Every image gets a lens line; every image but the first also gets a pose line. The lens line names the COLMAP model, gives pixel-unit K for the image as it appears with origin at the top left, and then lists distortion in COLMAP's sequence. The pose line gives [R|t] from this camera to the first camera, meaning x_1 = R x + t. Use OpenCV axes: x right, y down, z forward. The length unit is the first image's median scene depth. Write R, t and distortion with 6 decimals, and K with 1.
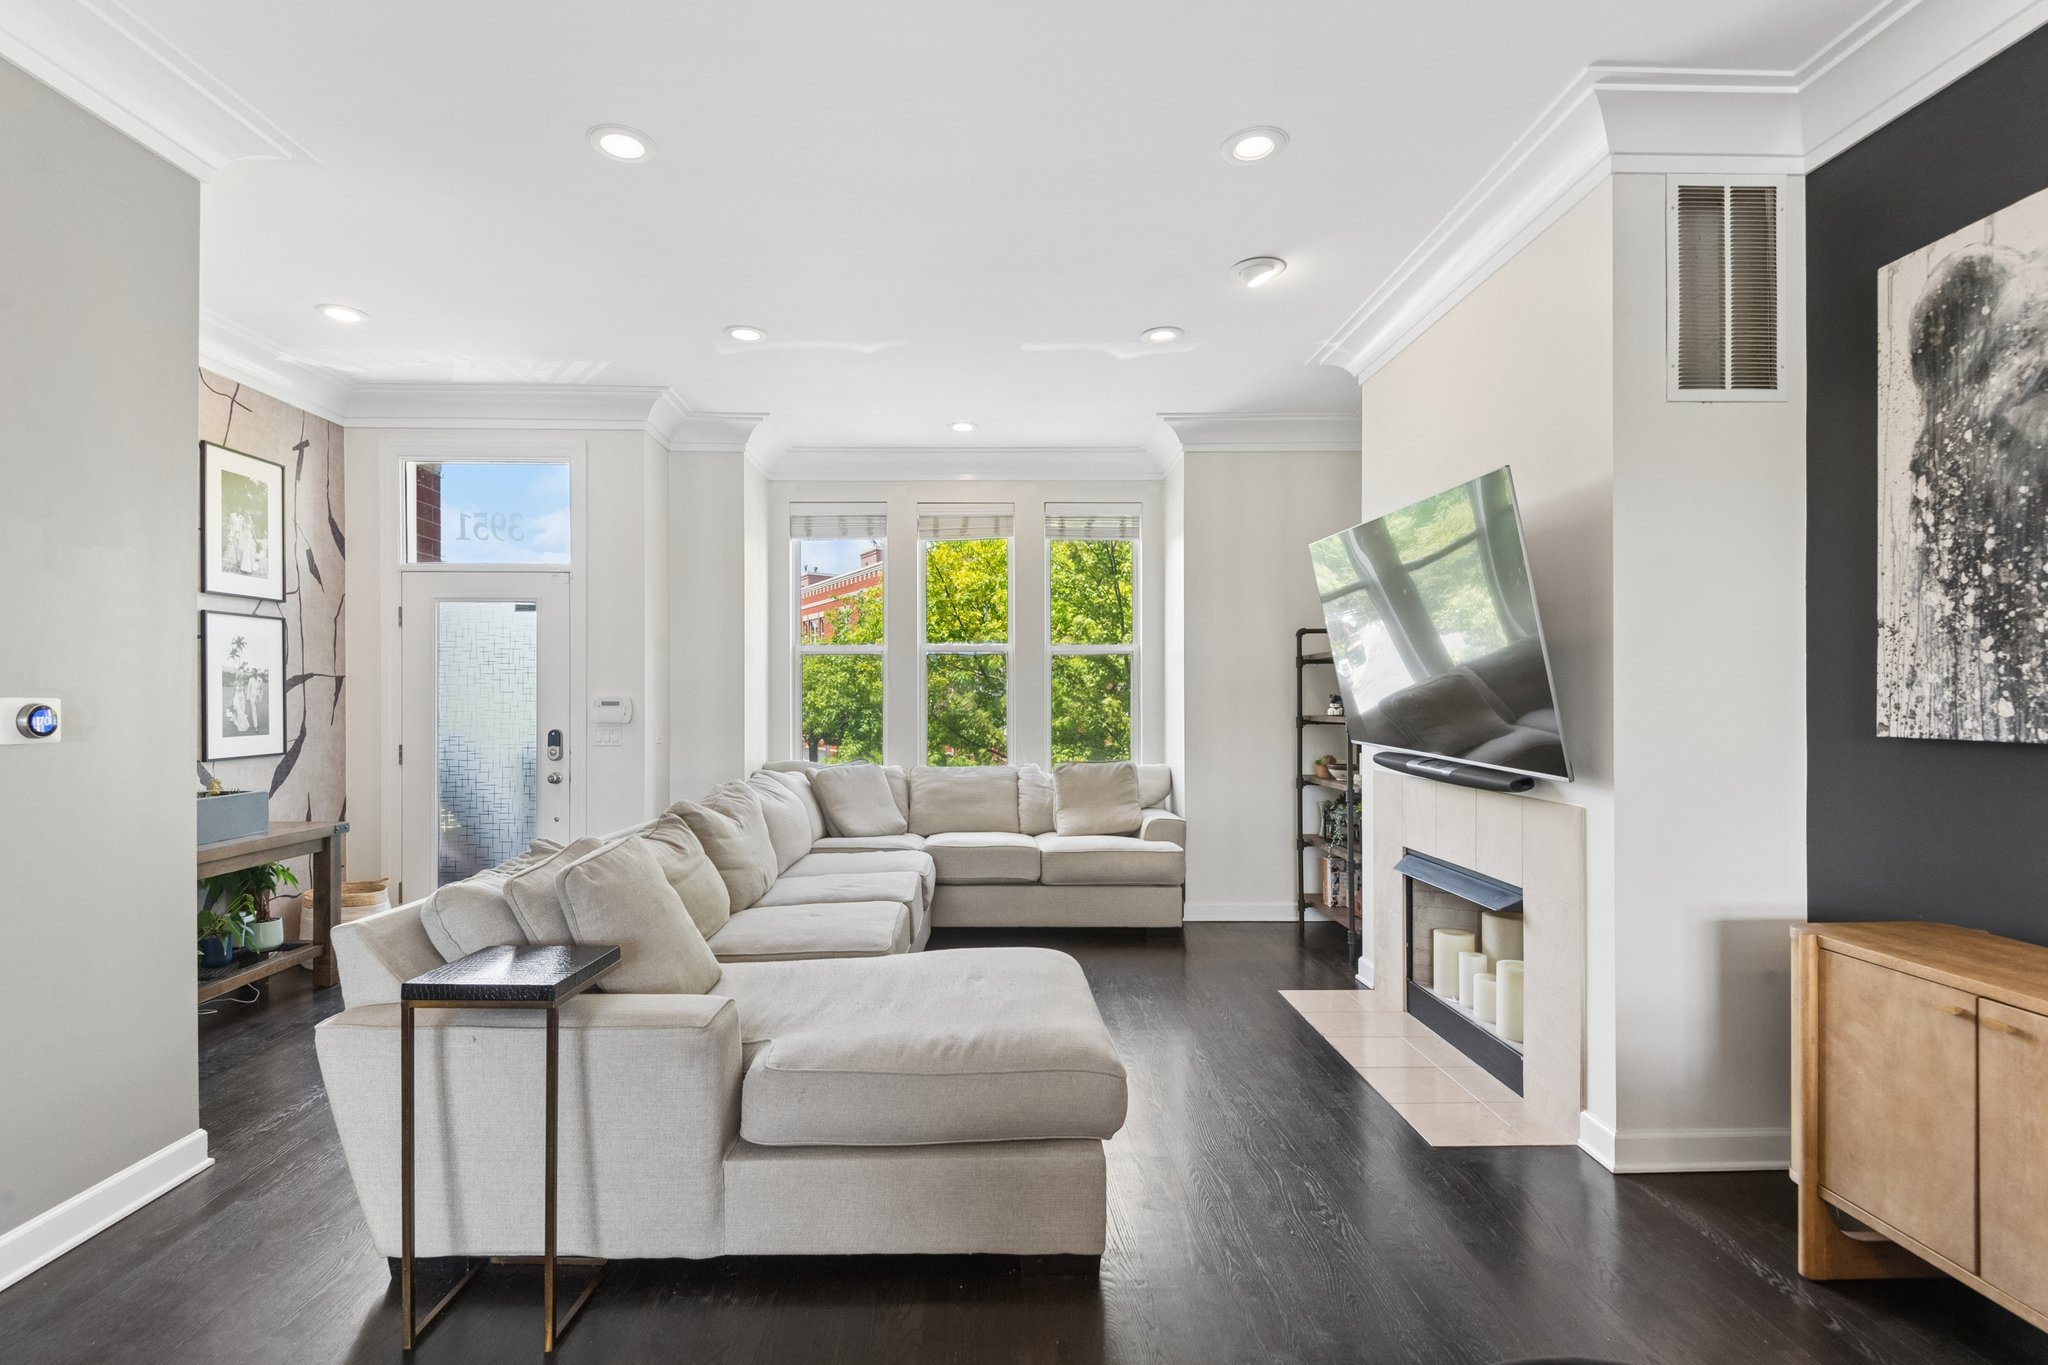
lens RADIAL K [[946.8, 0, 1010.9], [0, 946.8, 700.1], [0, 0, 1]] dist [0.028929, -0.017269]
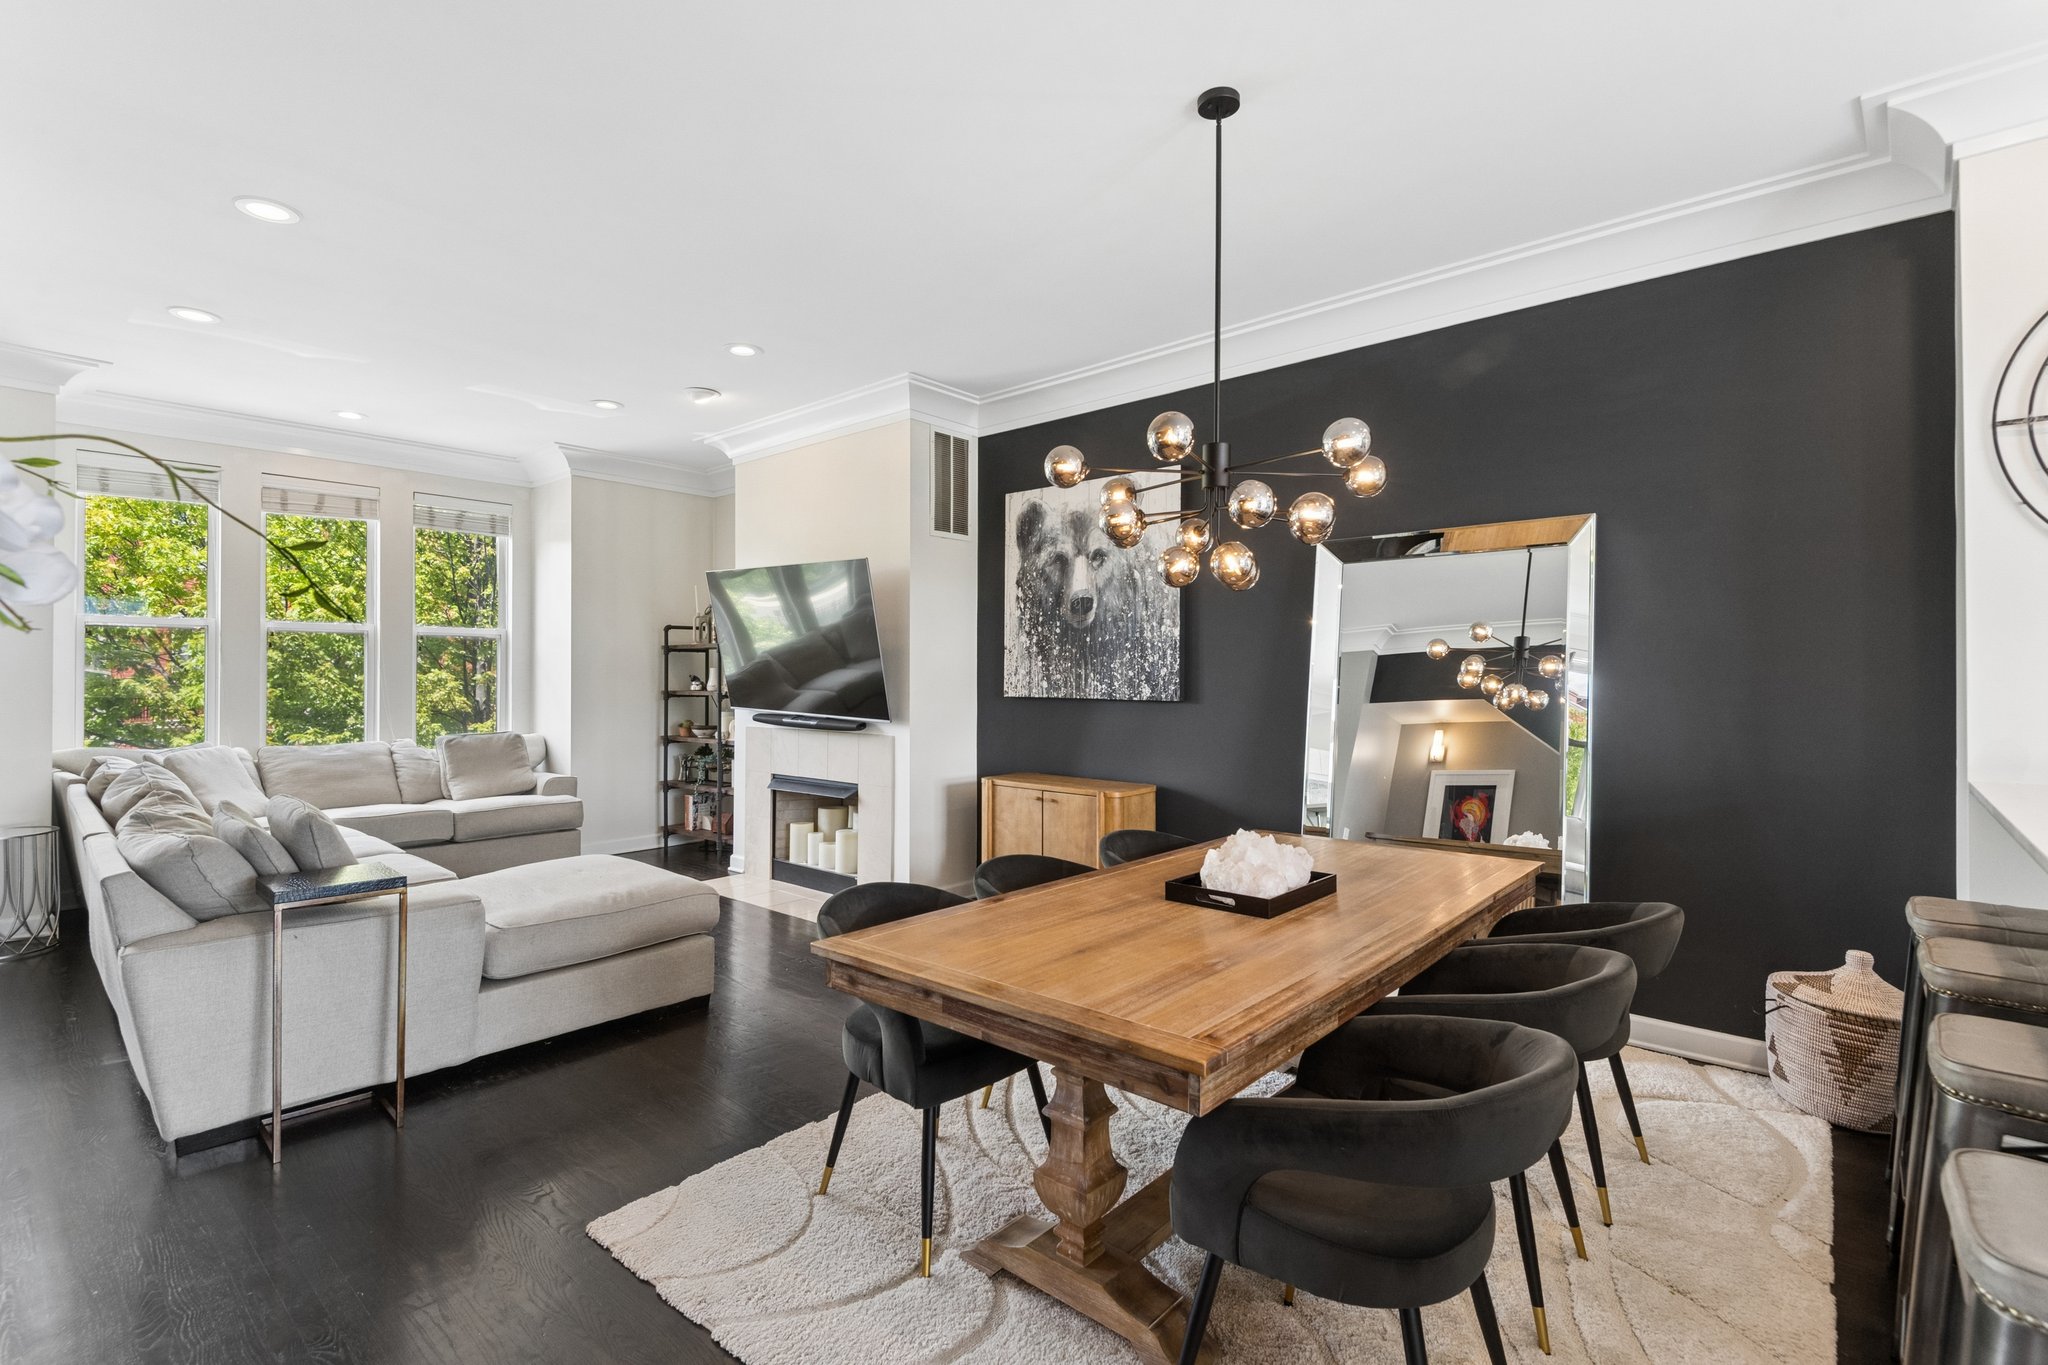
lens RADIAL K [[946.8, 0, 1010.9], [0, 946.8, 700.1], [0, 0, 1]] dist [0.028929, -0.017269]
pose [[0.677466, -0.016884, 0.735360, -0.524872], [-0.002310, 0.999683, 0.025080, -0.007373], [-0.735551, -0.018690, 0.677212, -0.383750]]
